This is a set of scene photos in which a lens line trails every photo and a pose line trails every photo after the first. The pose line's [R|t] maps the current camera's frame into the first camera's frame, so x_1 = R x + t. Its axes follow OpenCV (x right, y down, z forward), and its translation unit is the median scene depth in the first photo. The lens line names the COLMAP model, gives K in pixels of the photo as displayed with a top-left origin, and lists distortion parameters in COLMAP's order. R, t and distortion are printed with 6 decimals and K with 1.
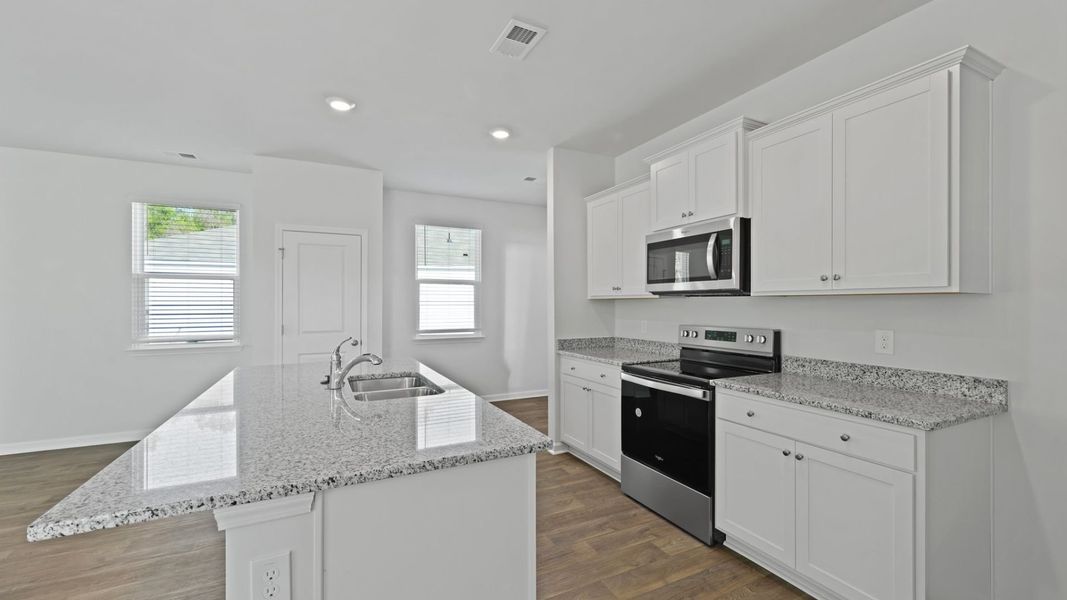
lens RADIAL K [[422.5, 0, 542.6], [0, 422.5, 301.7], [0, 0, 1]] dist [-0.000952, -0.000164]
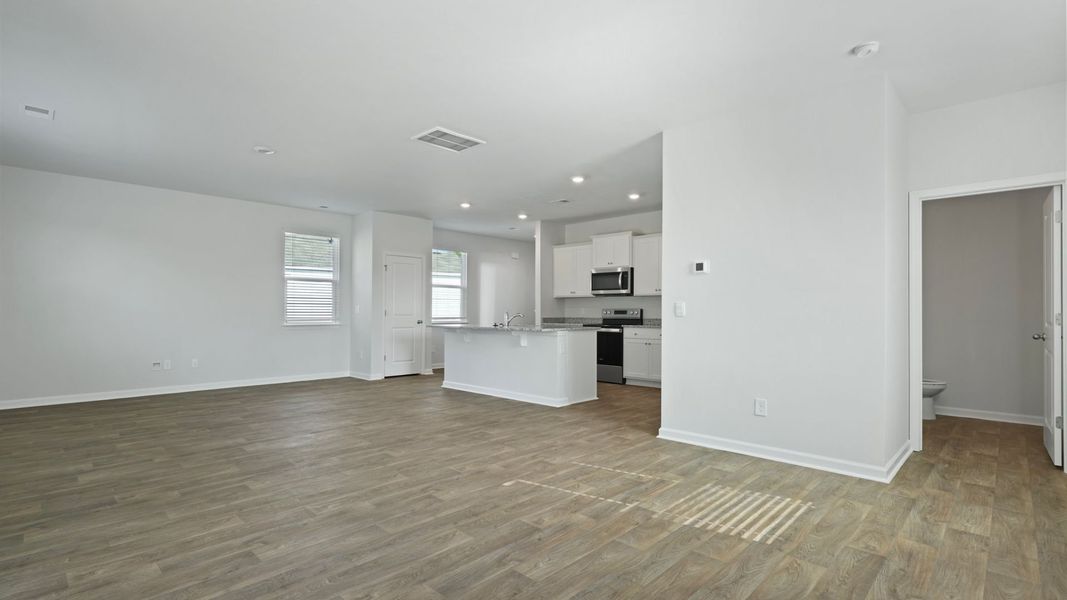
lens RADIAL K [[508.9, 0, 536.5], [0, 508.9, 305.8], [0, 0, 1]] dist [0.000361, 0.000064]
pose [[0.941584, 0.009525, 0.336643, -0.990717], [-0.007087, 0.999939, -0.008470, 0.069044], [-0.336703, 0.005589, 0.941594, -1.549710]]
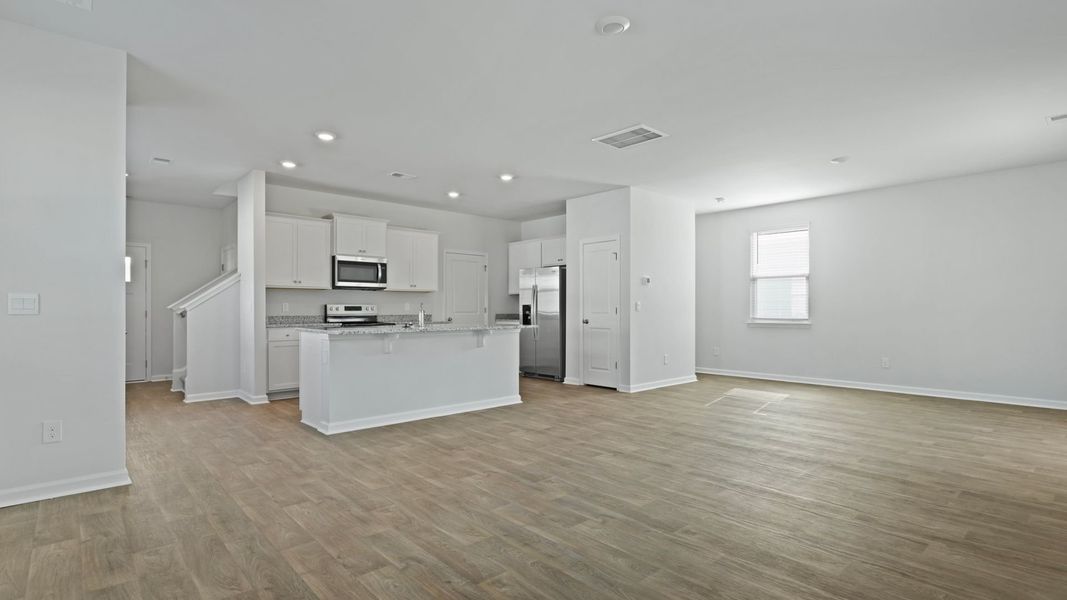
lens RADIAL K [[508.9, 0, 536.5], [0, 508.9, 305.8], [0, 0, 1]] dist [0.000361, 0.000064]
pose [[-0.278862, 0.007536, 0.960302, -2.184964], [-0.002370, 0.999961, -0.008535, 0.083503], [-0.960328, -0.004656, -0.278833, 0.795655]]
